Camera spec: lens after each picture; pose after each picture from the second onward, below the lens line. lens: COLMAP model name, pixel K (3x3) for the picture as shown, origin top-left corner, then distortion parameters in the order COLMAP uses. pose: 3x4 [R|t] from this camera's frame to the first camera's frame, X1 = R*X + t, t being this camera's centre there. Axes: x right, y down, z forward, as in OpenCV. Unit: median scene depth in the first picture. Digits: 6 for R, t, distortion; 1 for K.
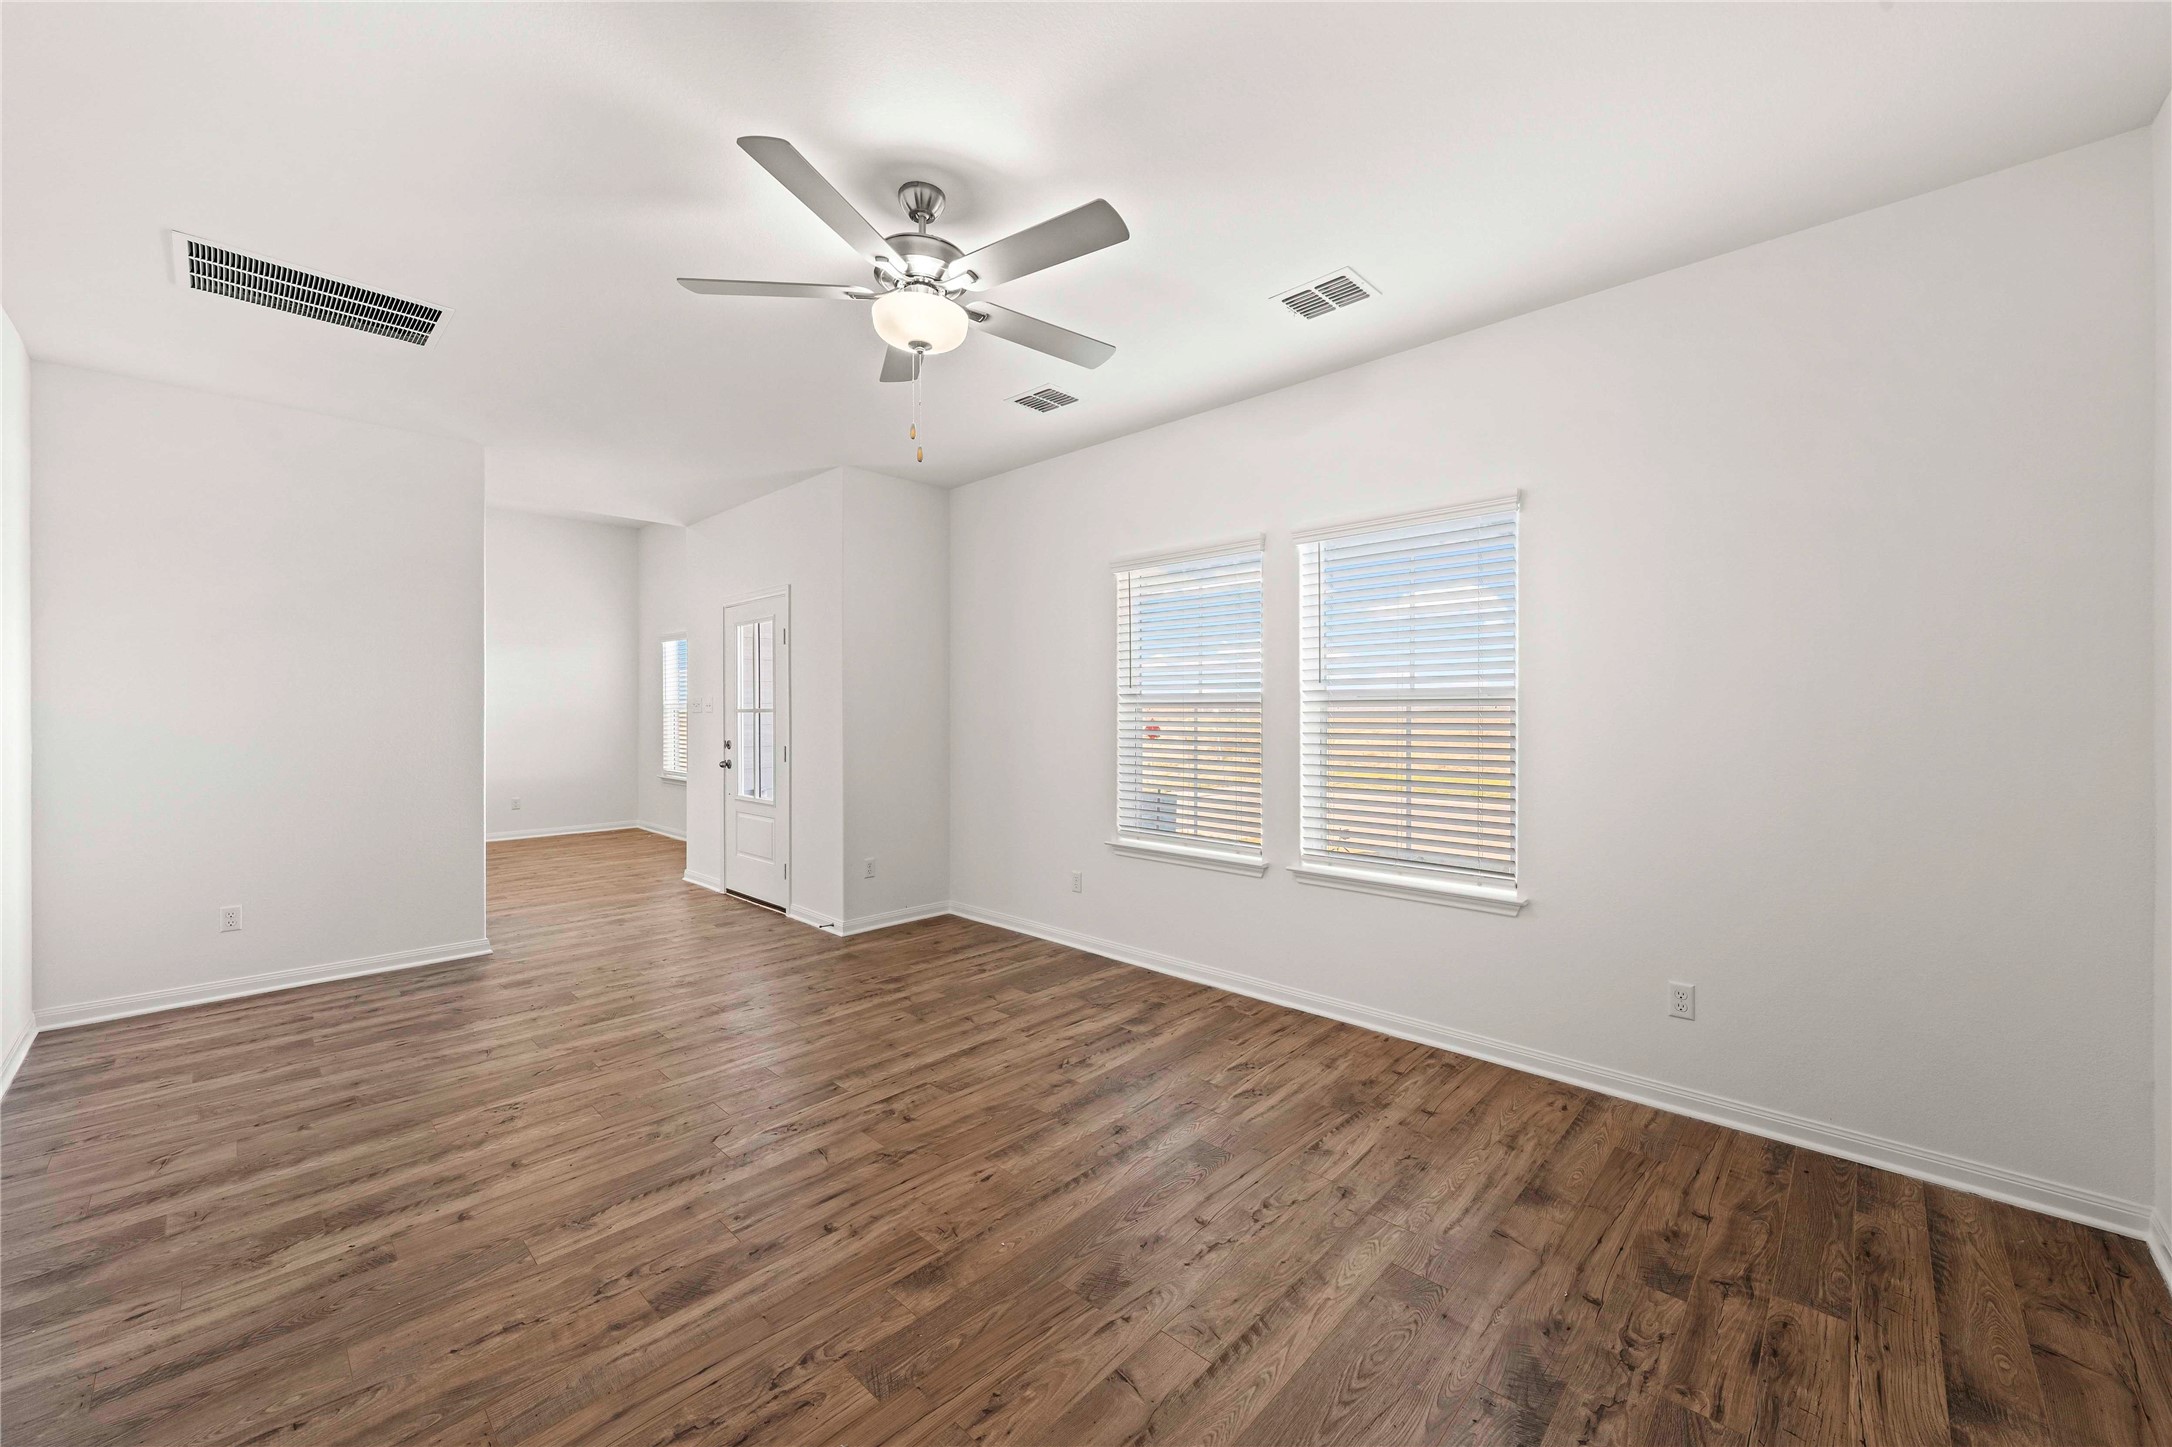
lens RADIAL K [[833.8, 0, 1091.3], [0, 833.8, 709.0], [0, 0, 1]] dist [-0.002070, 0.000339]
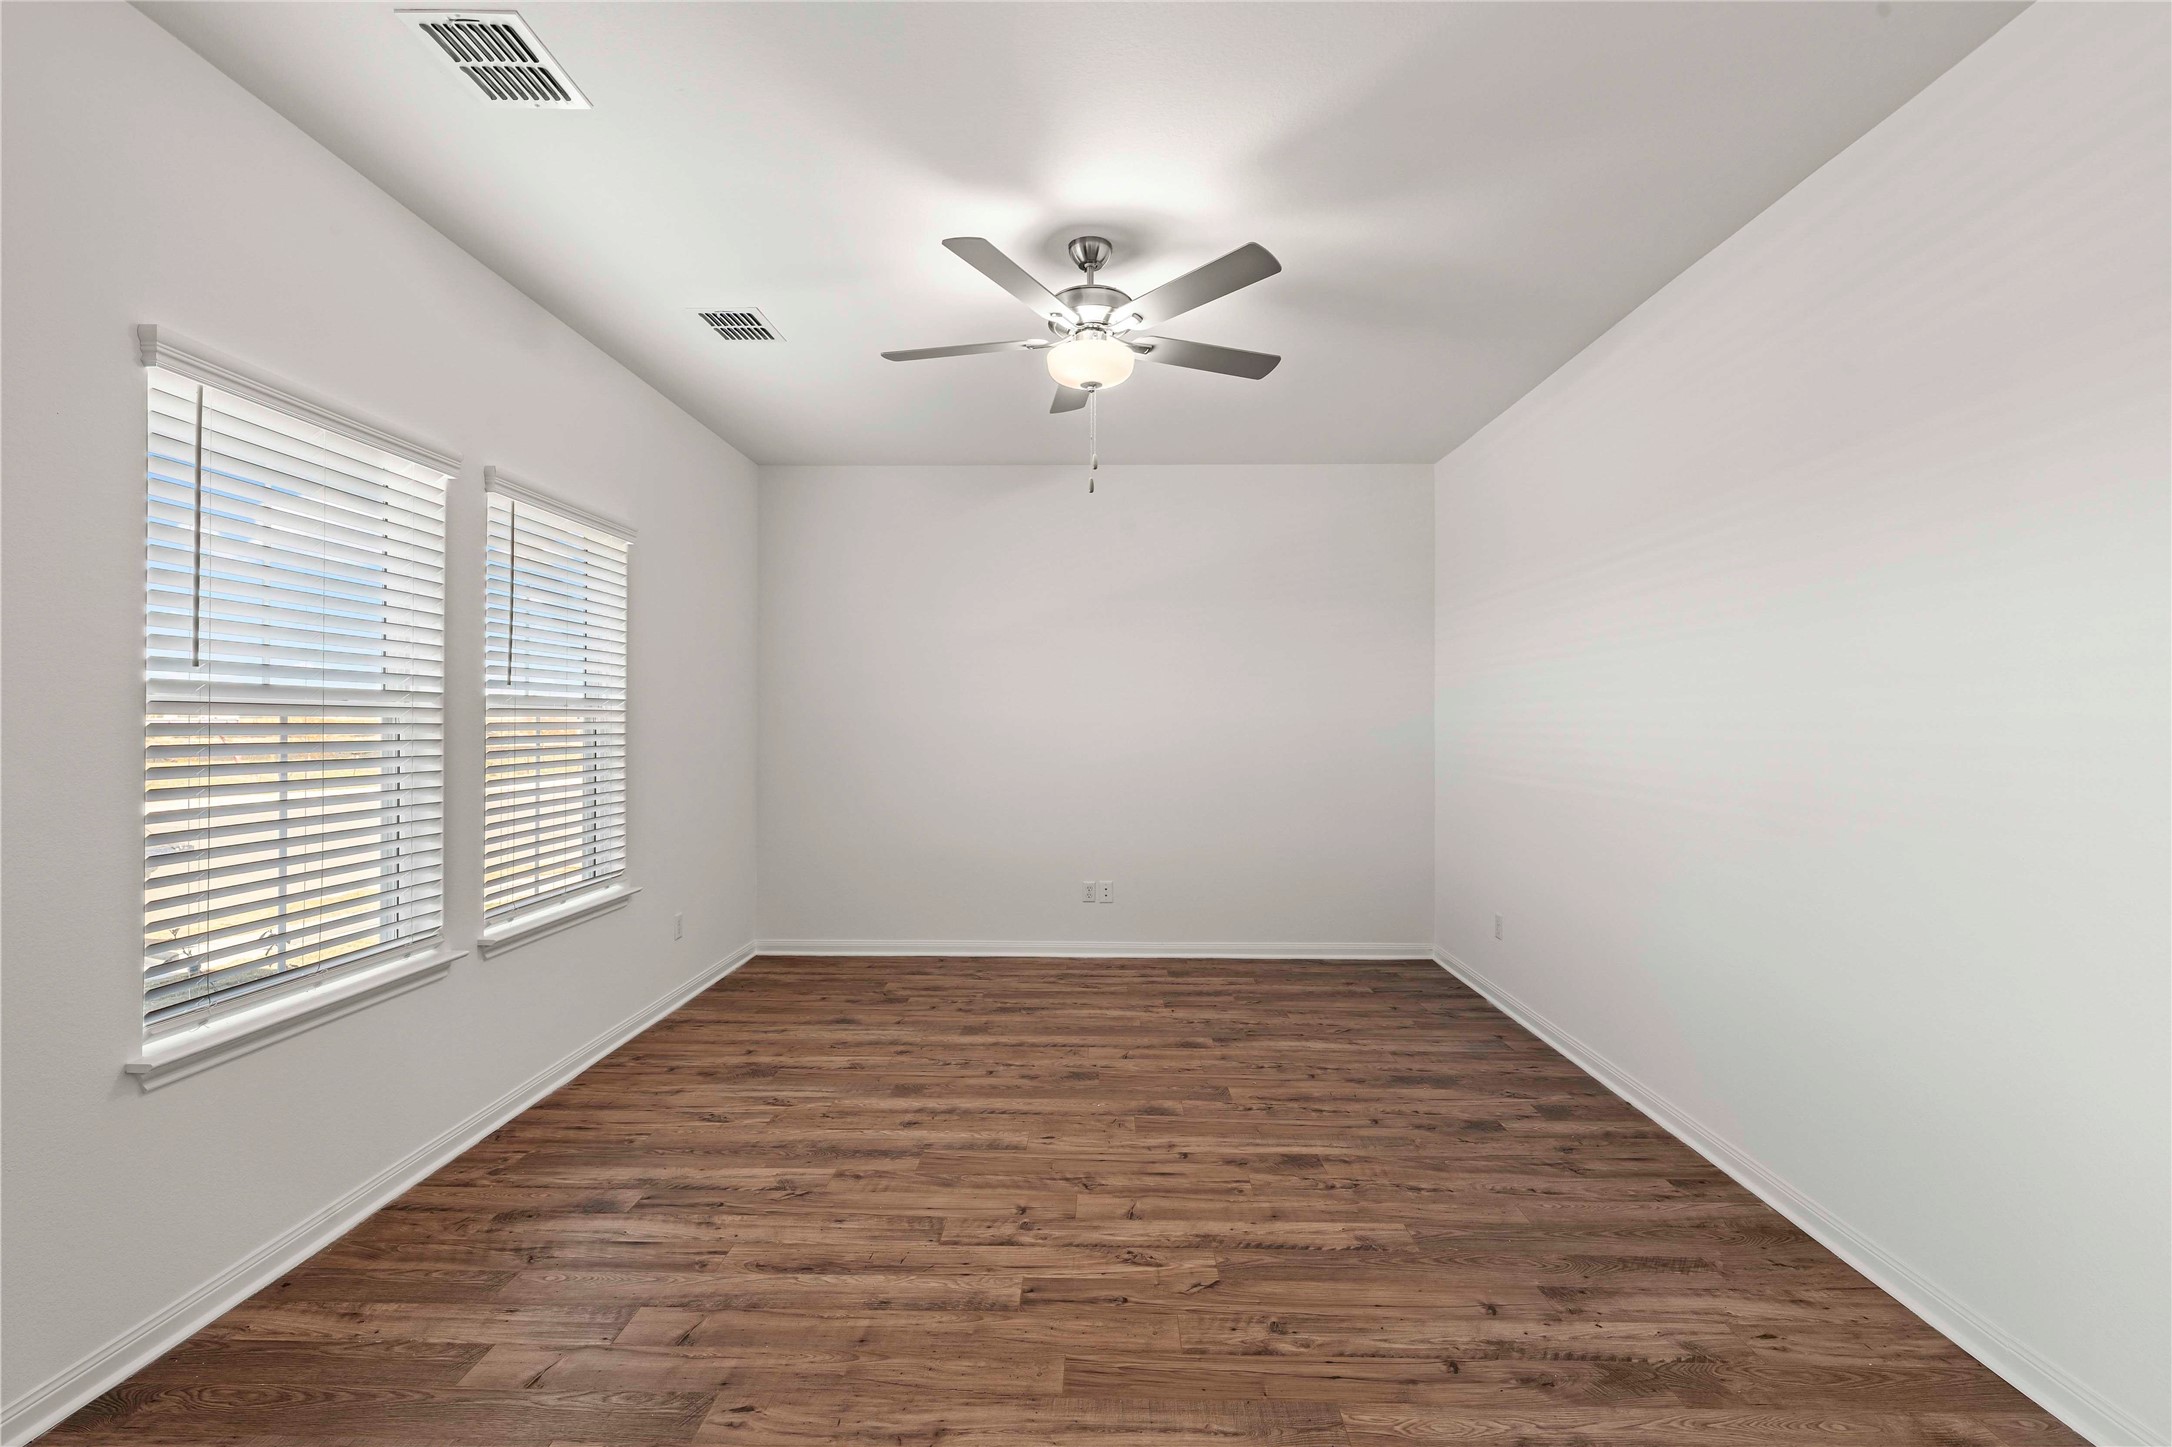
lens RADIAL K [[968.1, 0, 1086.1], [0, 968.1, 718.7], [0, 0, 1]] dist [0.000969, -0.000264]
pose [[-0.677122, 0.000615, 0.735871, -1.050117], [-0.004343, 0.999979, -0.004832, 0.001766], [-0.735858, -0.006468, -0.677105, 1.729985]]
